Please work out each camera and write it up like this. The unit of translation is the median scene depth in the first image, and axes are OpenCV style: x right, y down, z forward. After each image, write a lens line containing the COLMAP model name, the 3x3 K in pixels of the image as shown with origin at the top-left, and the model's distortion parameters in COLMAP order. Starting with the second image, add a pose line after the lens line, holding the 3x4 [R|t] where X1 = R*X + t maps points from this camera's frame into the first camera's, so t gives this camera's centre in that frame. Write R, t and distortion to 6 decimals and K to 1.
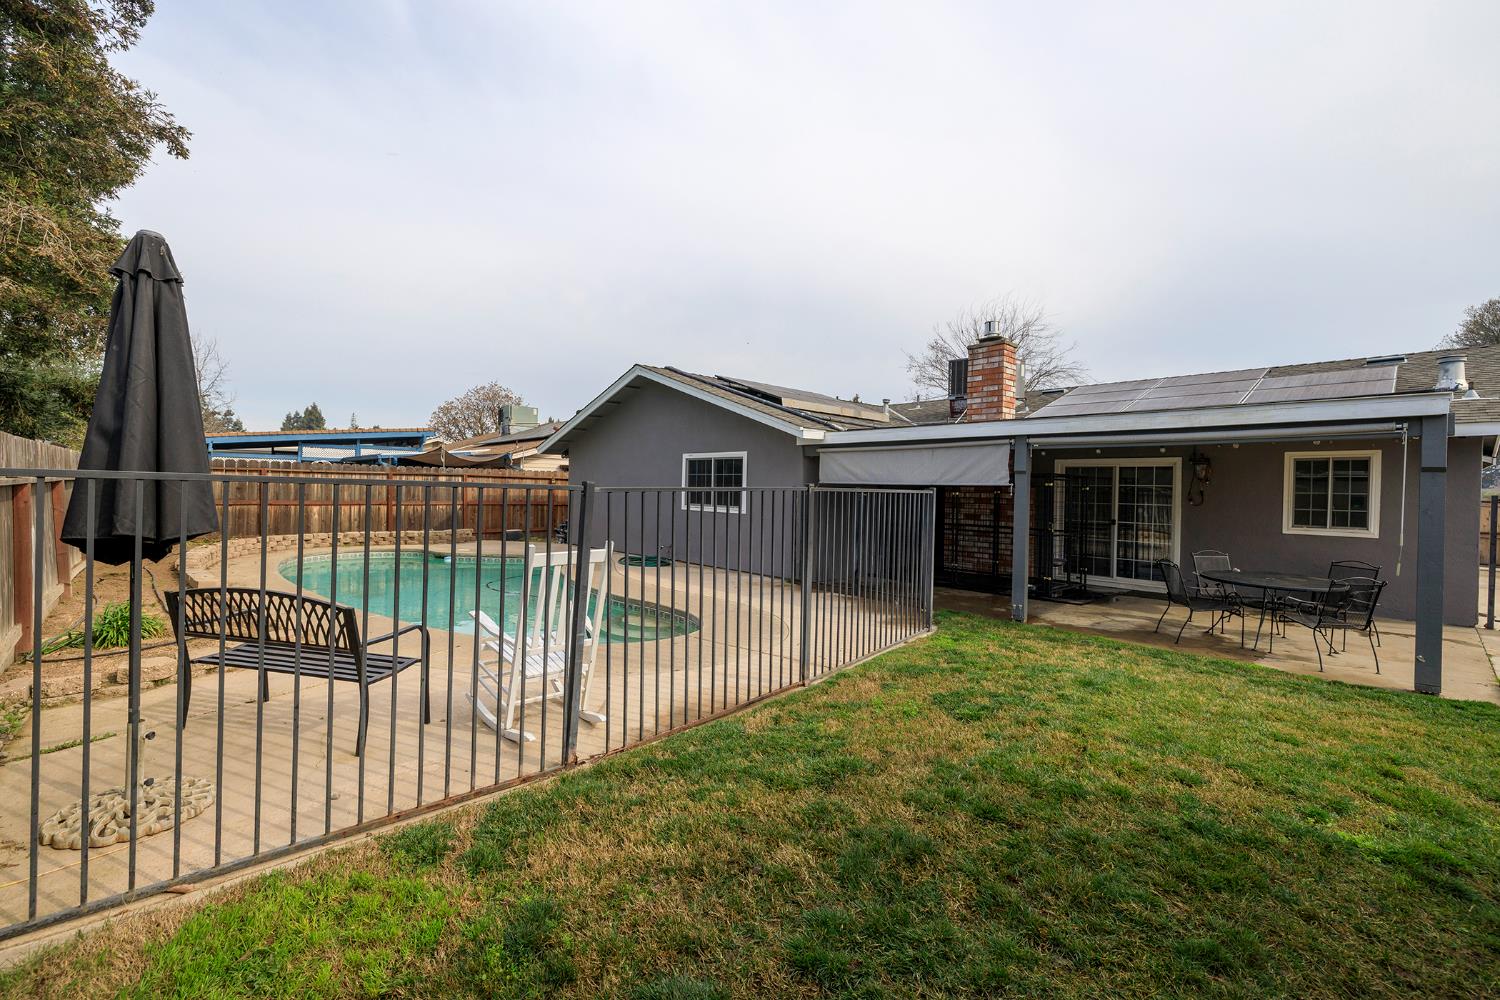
lens RADIAL K [[628.4, 0, 744.8], [0, 628.4, 494.6], [0, 0, 1]] dist [-0.002138, -0.000633]
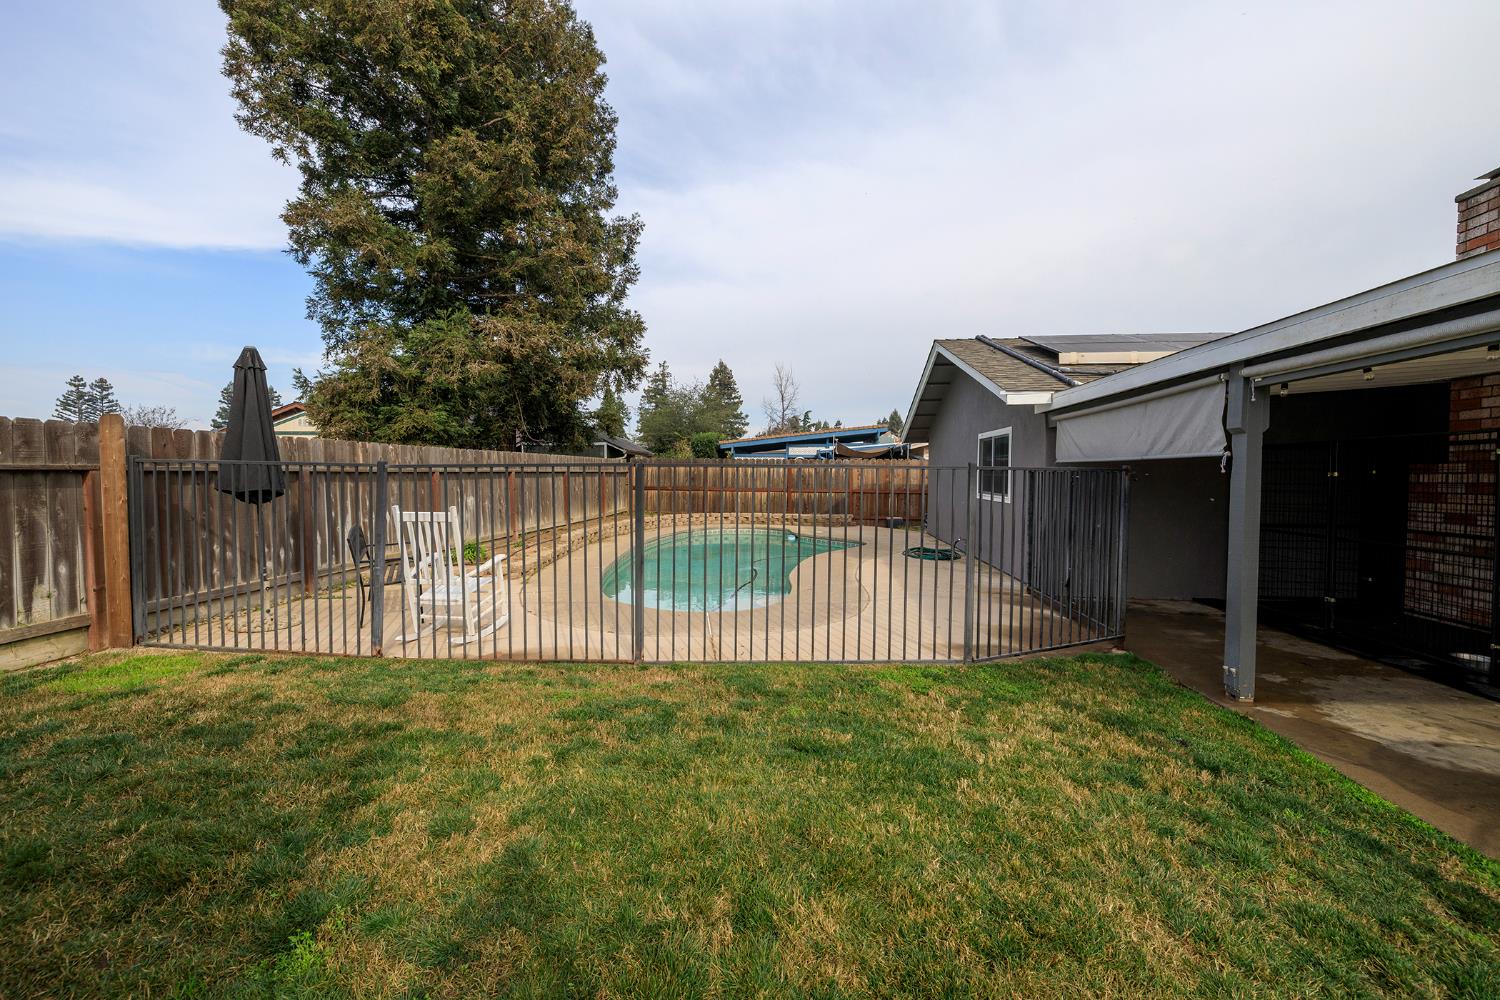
lens RADIAL K [[628.4, 0, 746.3], [0, 628.4, 498.5], [0, 0, 1]] dist [-0.002138, -0.000633]
pose [[0.638053, 0.016456, -0.769816, 0.409879], [-0.003527, 0.999824, 0.018450, 0.010784], [0.769984, -0.009057, 0.637999, 0.215755]]
